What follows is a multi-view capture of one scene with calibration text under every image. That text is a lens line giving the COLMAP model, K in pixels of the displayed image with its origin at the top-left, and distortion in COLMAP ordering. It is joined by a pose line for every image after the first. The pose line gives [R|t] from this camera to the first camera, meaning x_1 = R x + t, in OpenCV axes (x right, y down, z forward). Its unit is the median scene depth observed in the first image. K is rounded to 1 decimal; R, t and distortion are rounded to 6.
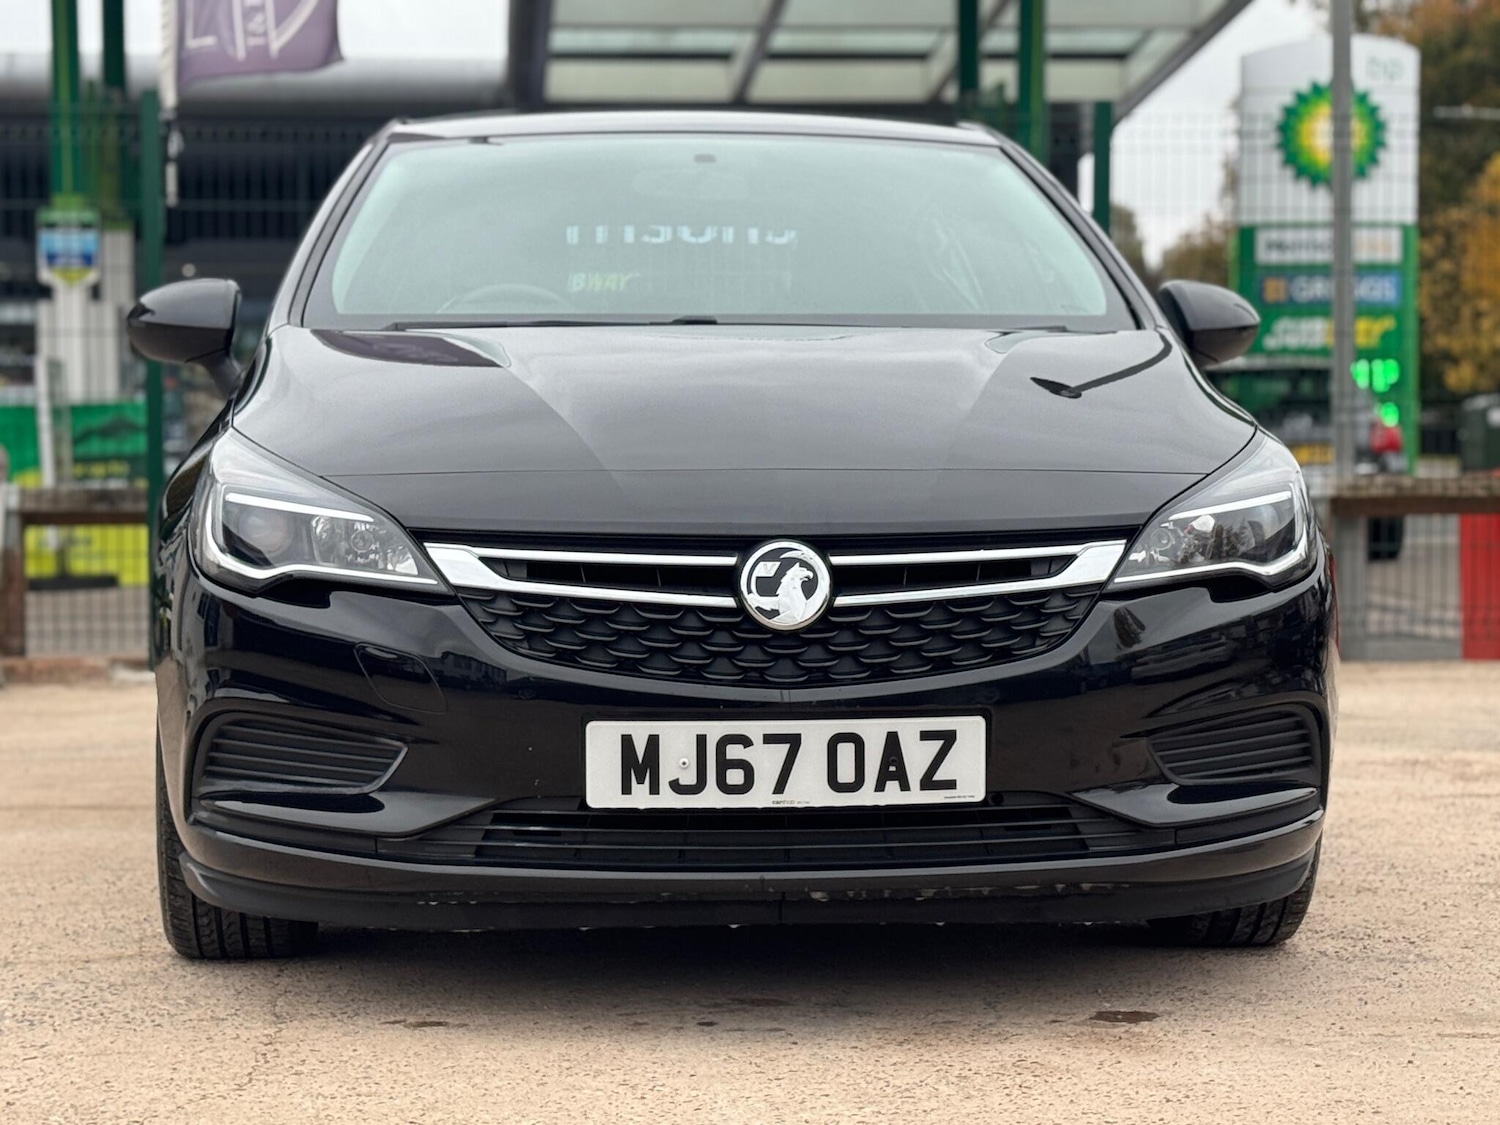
lens RADIAL K [[3276.3, 0, 750.0], [0, 3276.3, 562.5], [0, 0, 1]] dist [0.092848, 0.448036]
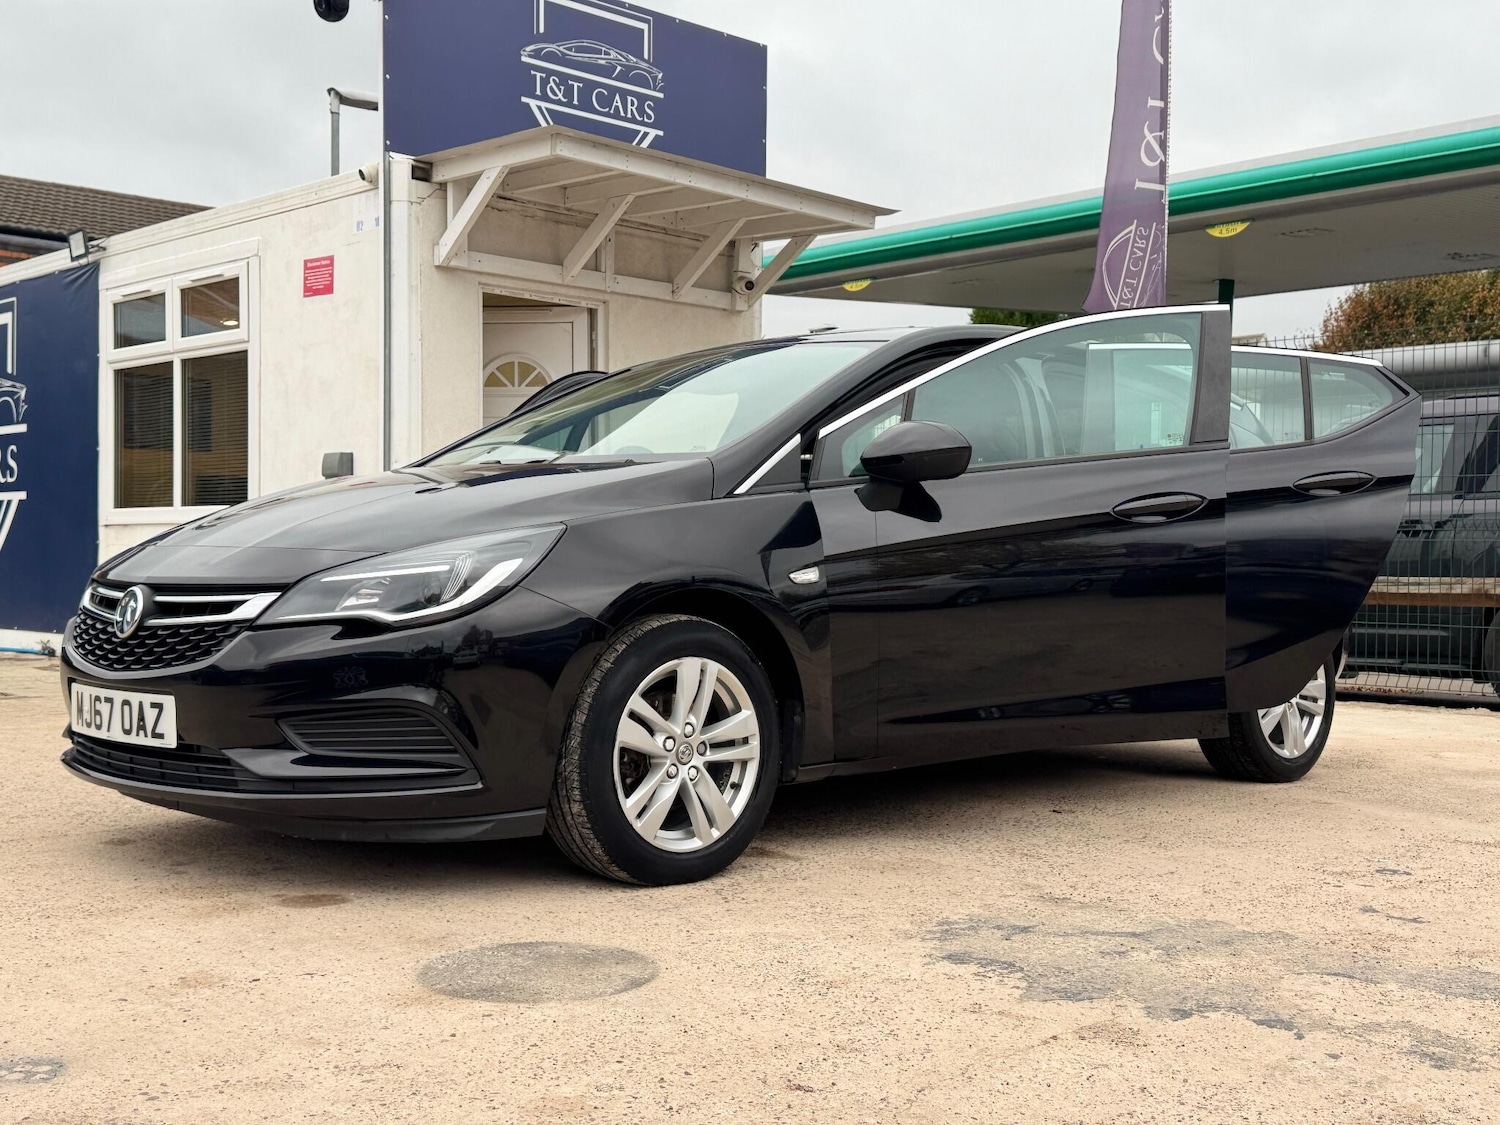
lens RADIAL K [[1724.0, 0, 750.0], [0, 1724.0, 562.5], [0, 0, 1]] dist [0.203624, -0.466226]
pose [[0.632700, 0.014945, -0.774253, 0.925558], [-0.040399, 0.999089, -0.013729, -0.019241], [0.773342, 0.039965, 0.632728, 0.664043]]
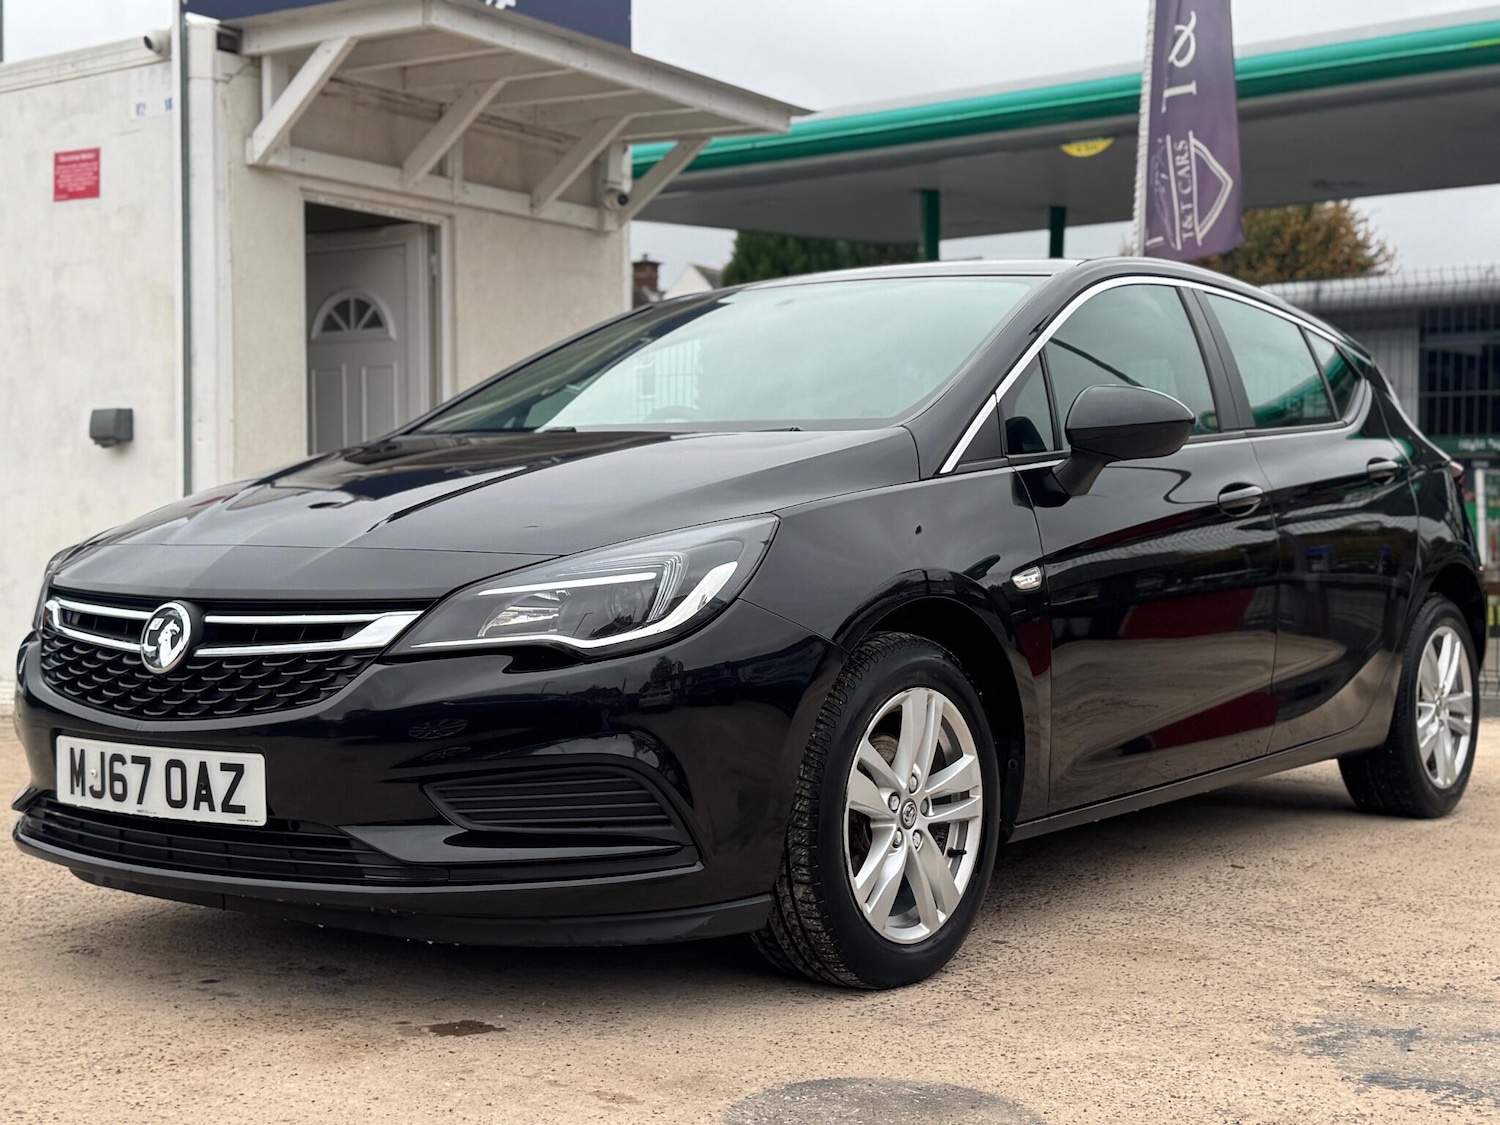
lens RADIAL K [[2089.6, 0, 751.1], [0, 2089.6, 569.6], [0, 0, 1]] dist [0.145068, -0.128188]
pose [[0.750091, 0.020967, -0.661002, 0.705322], [-0.032341, 0.999464, -0.004997, -0.021946], [0.660543, 0.025125, 0.750368, 0.540074]]
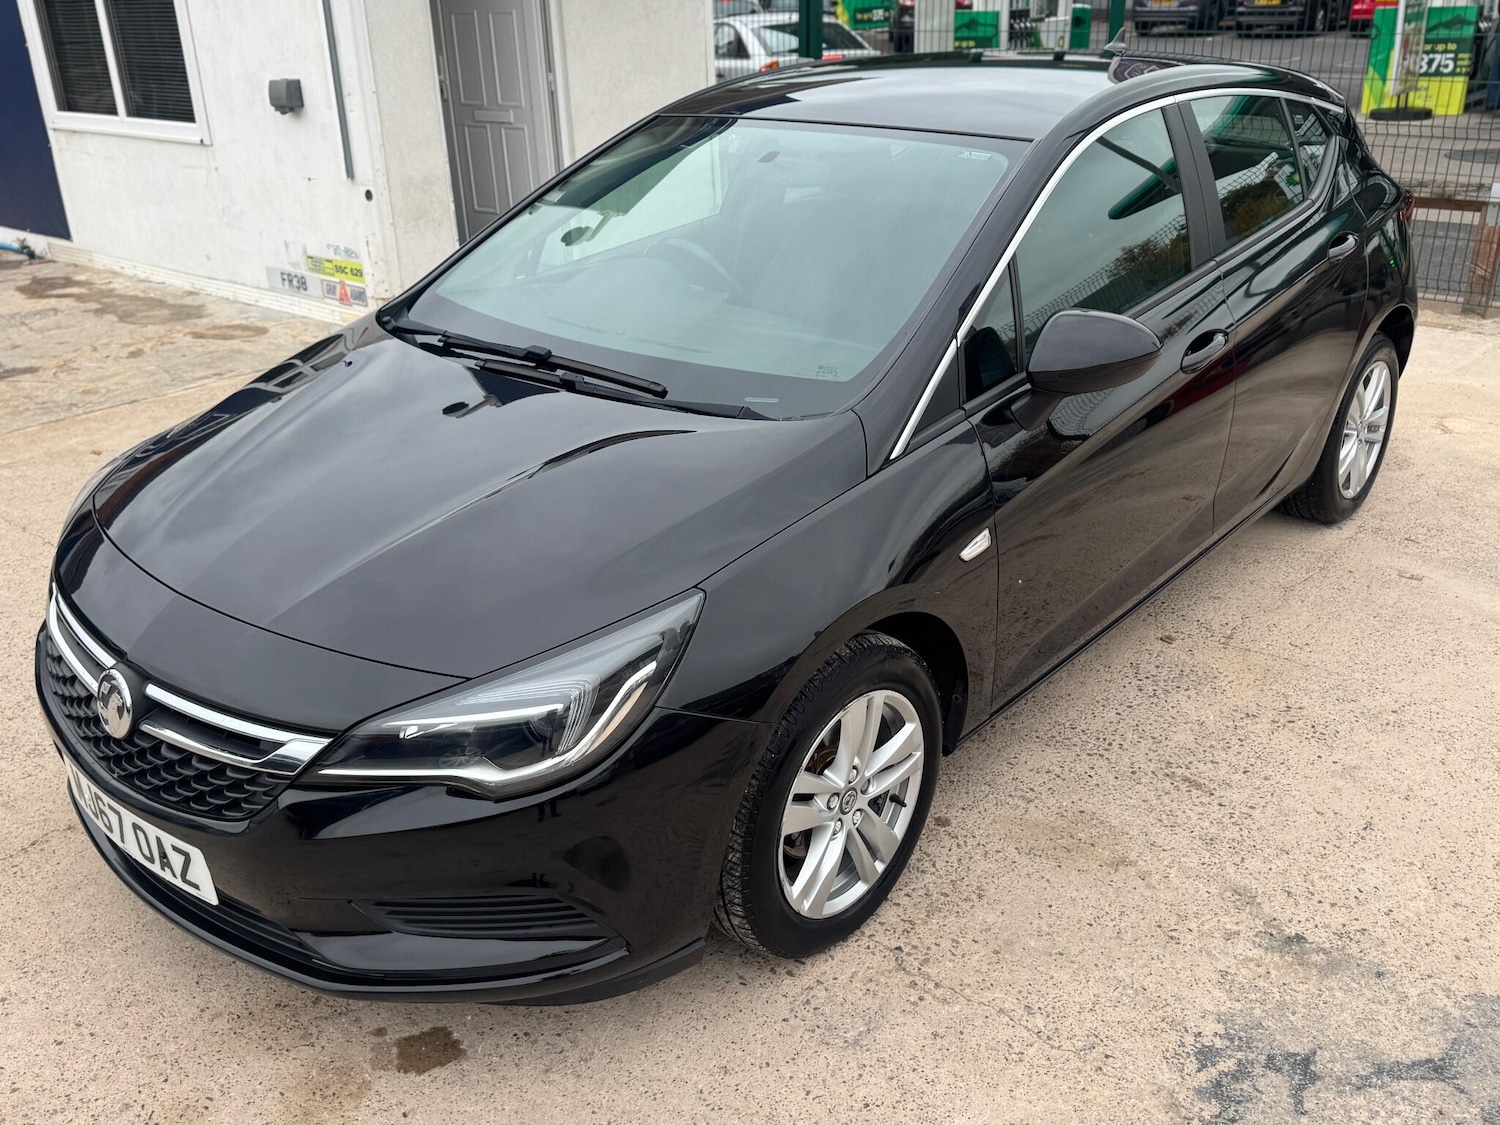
lens RADIAL K [[1324.7, 0, 743.1], [0, 1324.7, 568.1], [0, 0, 1]] dist [0.114196, -0.172728]
pose [[0.696105, 0.280907, -0.660704, 0.513991], [-0.003310, 0.921523, 0.388311, -0.246443], [0.717932, -0.268118, 0.642406, 0.846739]]
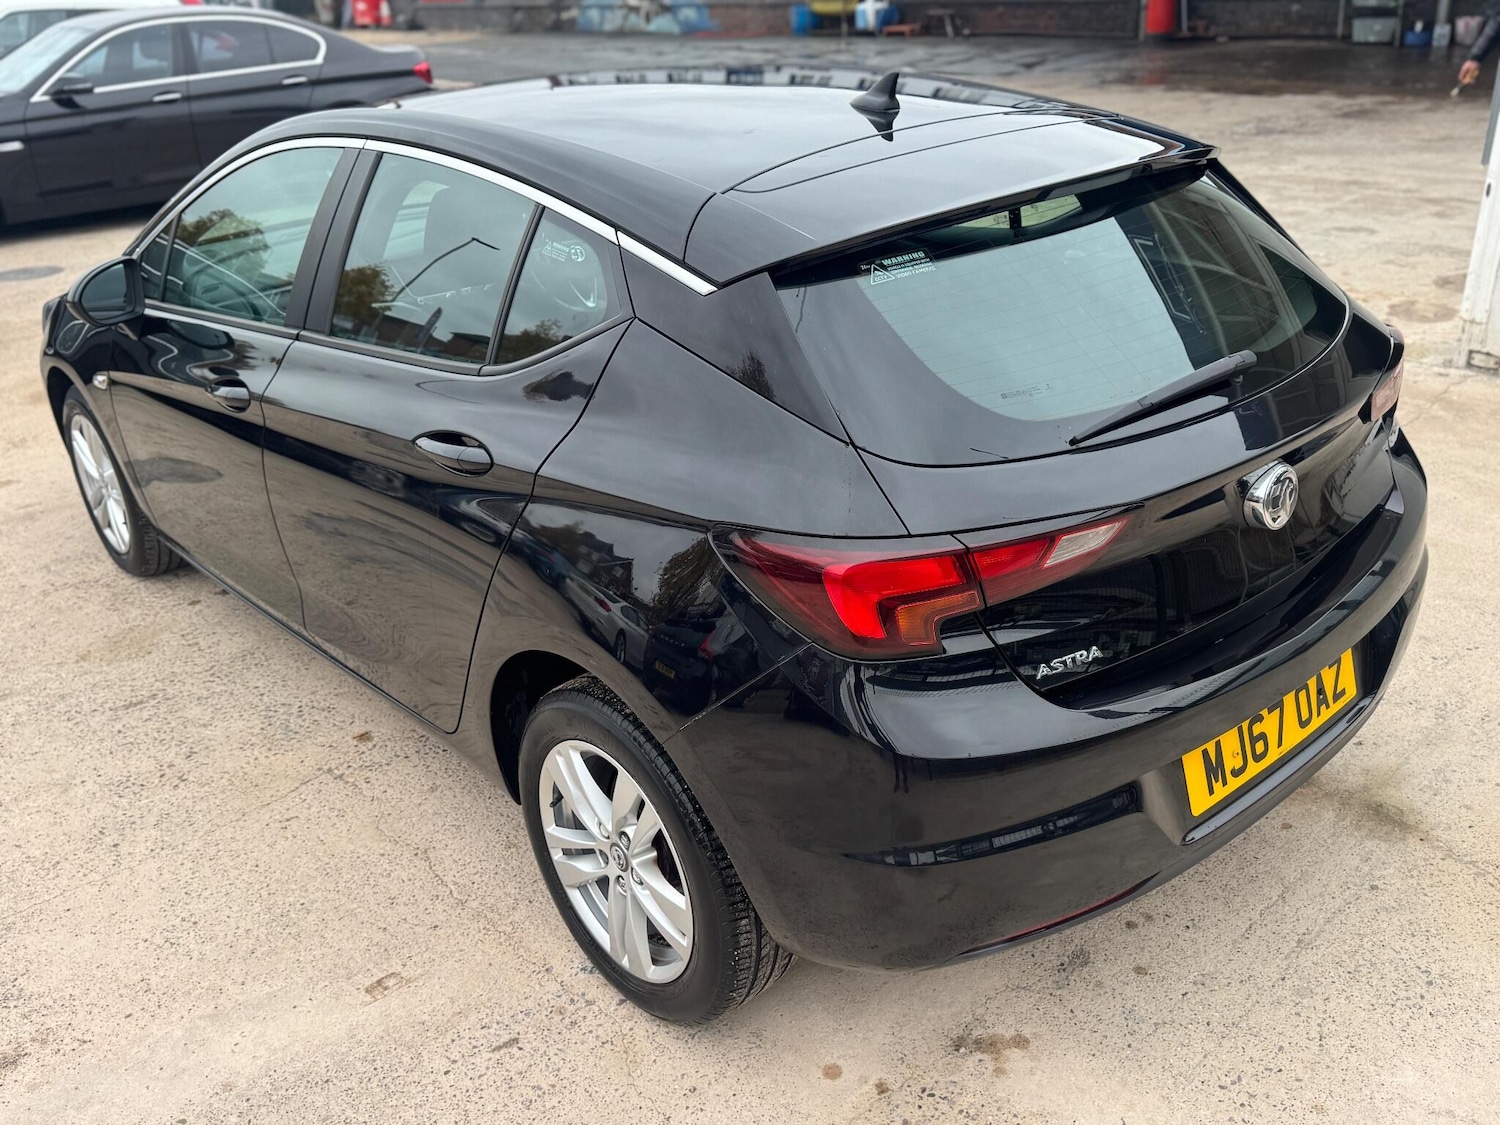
lens RADIAL K [[1324.7, 0, 743.1], [0, 1324.7, 568.1], [0, 0, 1]] dist [0.114196, -0.172728]
pose [[-0.802415, 0.291408, -0.520779, 0.346571], [0.027949, 0.890063, 0.454981, -0.301304], [0.596111, 0.350528, -0.722345, 2.226089]]
